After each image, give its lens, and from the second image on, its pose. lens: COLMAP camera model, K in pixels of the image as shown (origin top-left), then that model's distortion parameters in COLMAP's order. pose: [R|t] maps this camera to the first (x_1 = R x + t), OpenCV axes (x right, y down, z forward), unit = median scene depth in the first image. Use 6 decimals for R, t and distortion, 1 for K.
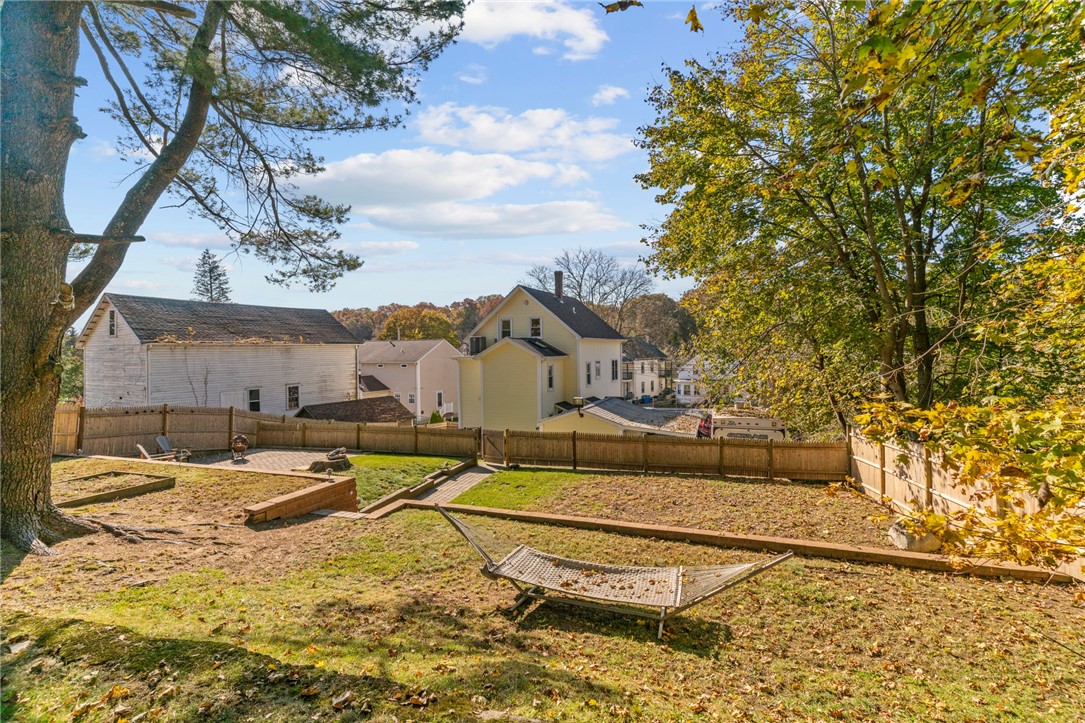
lens RADIAL K [[507.9, 0, 542.5], [0, 507.9, 361.5], [0, 0, 1]] dist [-0.000838, 0.000098]
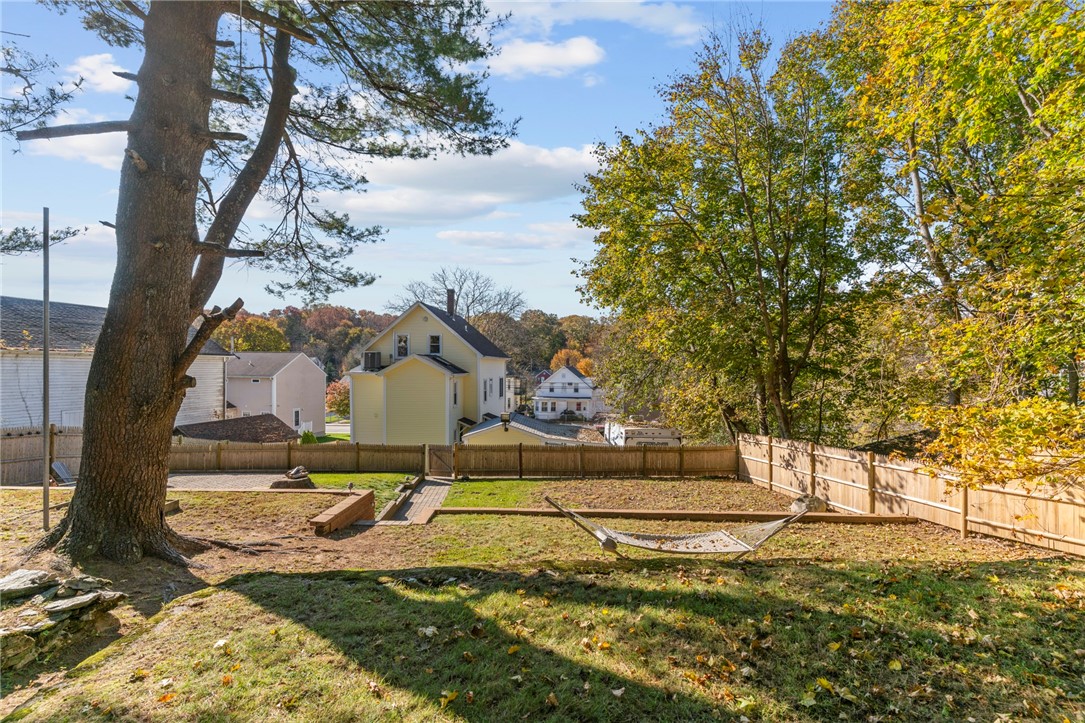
lens RADIAL K [[514.9, 0, 548.2], [0, 514.9, 378.9], [0, 0, 1]] dist [-0.001897, 0.000370]
pose [[0.945654, 0.012746, 0.324924, -0.257239], [-0.012804, 0.999916, -0.001962, 0.000392], [-0.324922, -0.002305, 0.945738, -0.068675]]
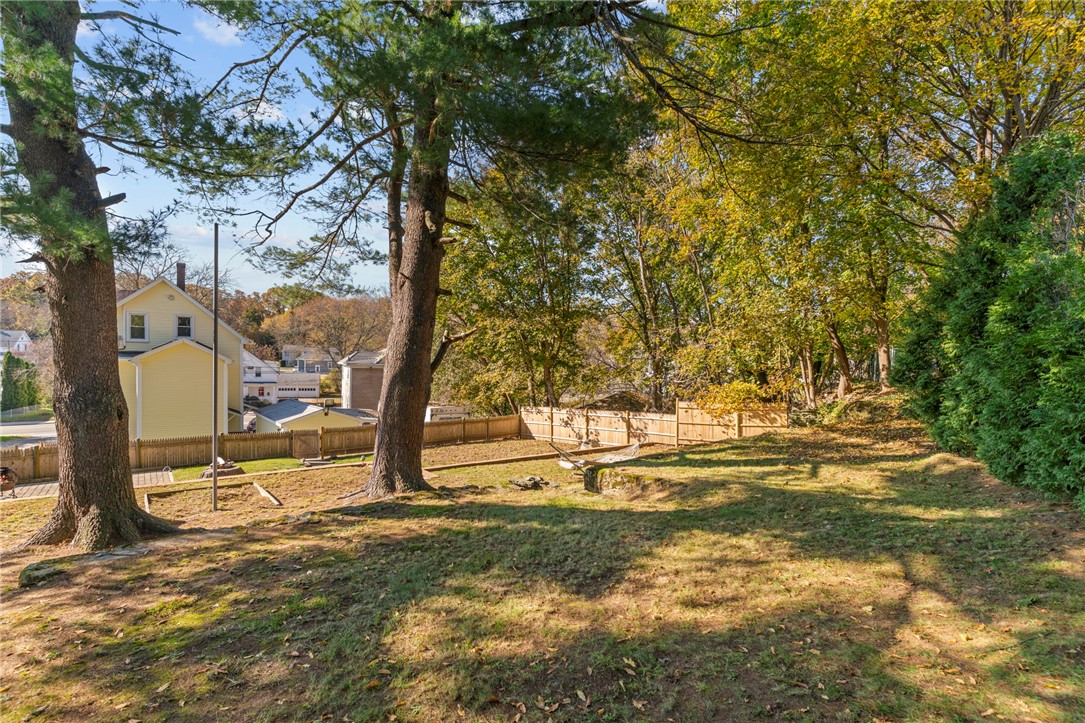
lens RADIAL K [[507.9, 0, 542.5], [0, 507.9, 361.5], [0, 0, 1]] dist [-0.000838, 0.000098]
pose [[0.529760, 0.018061, 0.847955, -0.854607], [-0.017223, 0.999796, -0.010535, -0.013716], [-0.847973, -0.009024, 0.529963, -0.031995]]
